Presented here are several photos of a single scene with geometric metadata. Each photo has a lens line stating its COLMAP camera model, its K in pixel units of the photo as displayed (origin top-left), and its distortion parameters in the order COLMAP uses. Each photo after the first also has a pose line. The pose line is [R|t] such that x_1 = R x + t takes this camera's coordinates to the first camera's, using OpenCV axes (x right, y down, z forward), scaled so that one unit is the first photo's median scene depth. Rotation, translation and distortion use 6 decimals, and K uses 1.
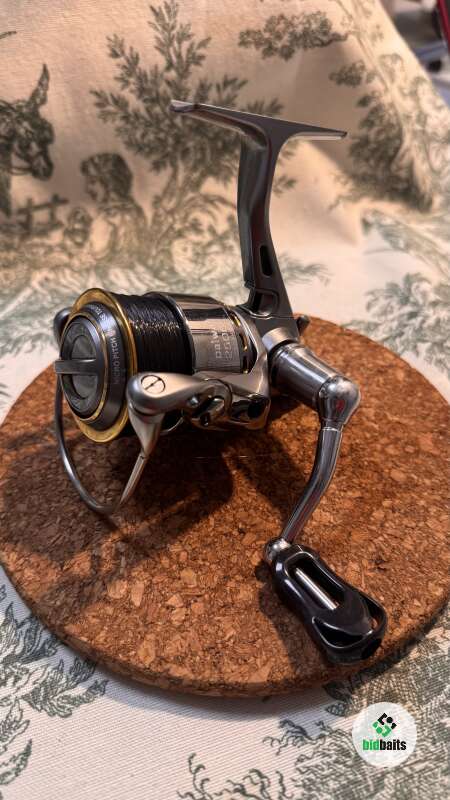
lens RADIAL K [[599.7, 0, 223.3], [0, 599.7, 394.3], [0, 0, 1]] dist [0.044737, -0.138317]
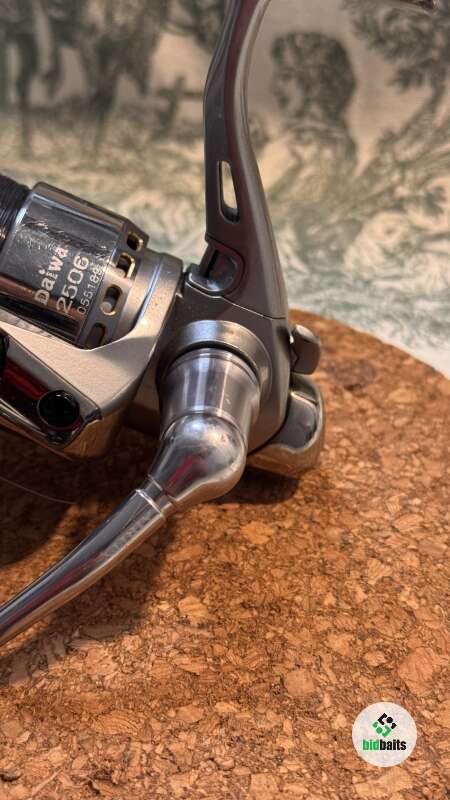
lens RADIAL K [[1170.3, 0, 226.2], [0, 1170.3, 403.0], [0, 0, 1]] dist [0.097312, 0.000000]
pose [[0.790190, 0.349201, -0.503645, 0.444019], [-0.423643, 0.905067, -0.037145, -0.004169], [0.442862, 0.242717, 0.863112, 0.080894]]
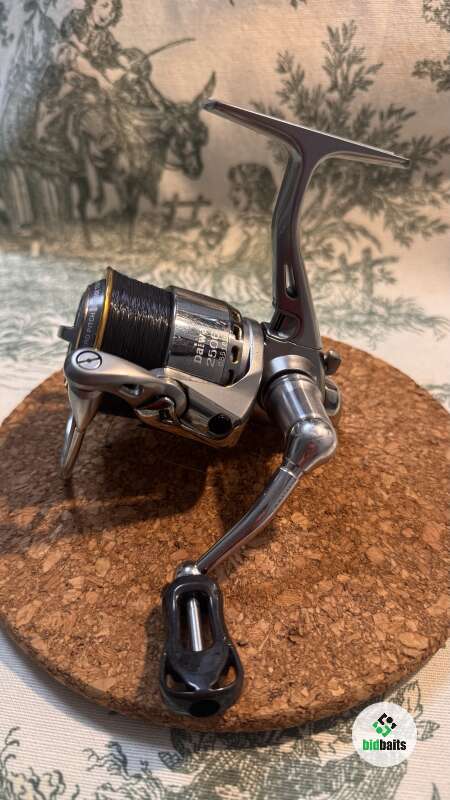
lens RADIAL K [[599.7, 0, 224.2], [0, 599.7, 394.8], [0, 0, 1]] dist [0.044737, -0.138317]
pose [[0.895988, 0.278325, -0.346037, 0.231096], [-0.295188, 0.955430, 0.004146, -0.016499], [0.331768, 0.098431, 0.938212, 0.067193]]
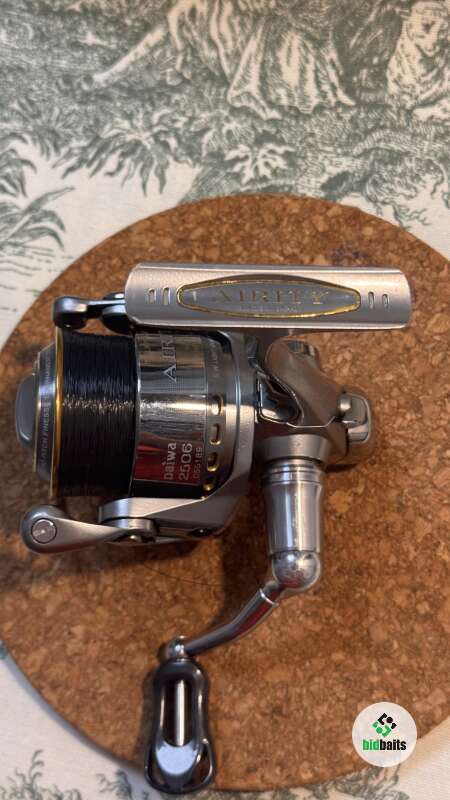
lens RADIAL K [[1170.3, 0, 223.7], [0, 1170.3, 403.1], [0, 0, 1]] dist [0.097312, 0.000000]
pose [[0.826866, 0.492477, -0.271585, 0.275996], [-0.202051, 0.710797, 0.673753, -0.770708], [0.524850, -0.502230, 0.687239, -0.027209]]
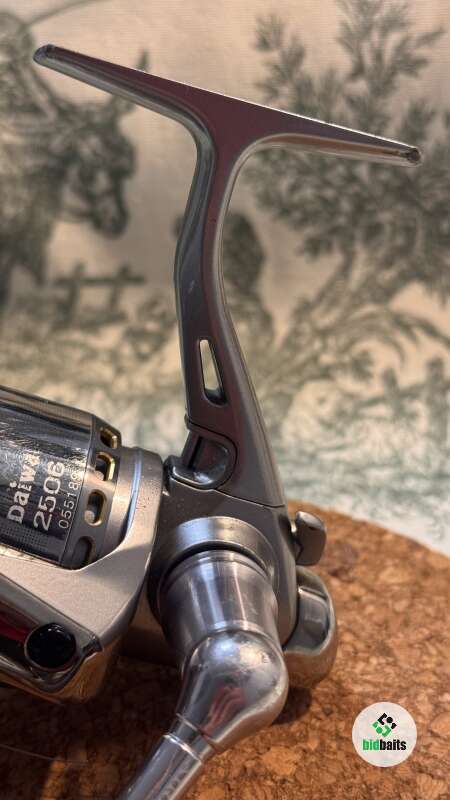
lens RADIAL K [[1170.3, 0, 222.7], [0, 1170.3, 407.4], [0, 0, 1]] dist [0.097312, 0.000000]
pose [[0.880520, 0.185498, -0.436206, 0.327272], [-0.304978, 0.926180, -0.221764, 0.008745], [0.362869, 0.328301, 0.872092, 0.121791]]
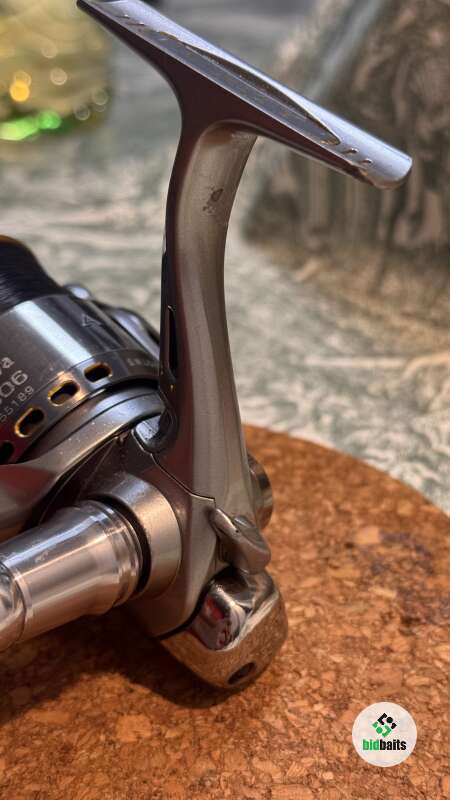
lens RADIAL K [[1170.3, 0, 221.1], [0, 1170.3, 412.1], [0, 0, 1]] dist [0.097312, 0.000000]
pose [[0.248823, 0.442771, -0.861418, 0.609079], [-0.632469, 0.747860, 0.201711, -0.260316], [0.733532, 0.494630, 0.466124, 0.403473]]
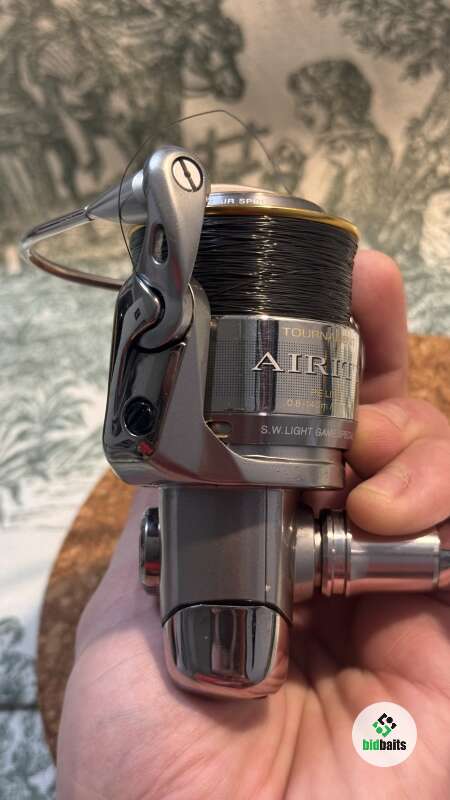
lens RADIAL K [[1170.3, 0, 227.9], [0, 1170.3, 406.1], [0, 0, 1]] dist [0.097312, 0.000000]
pose [[0.895949, 0.139785, -0.421588, 0.289432], [-0.076960, 0.983685, 0.162605, -0.251042], [0.437439, -0.113240, 0.892089, -0.178714]]
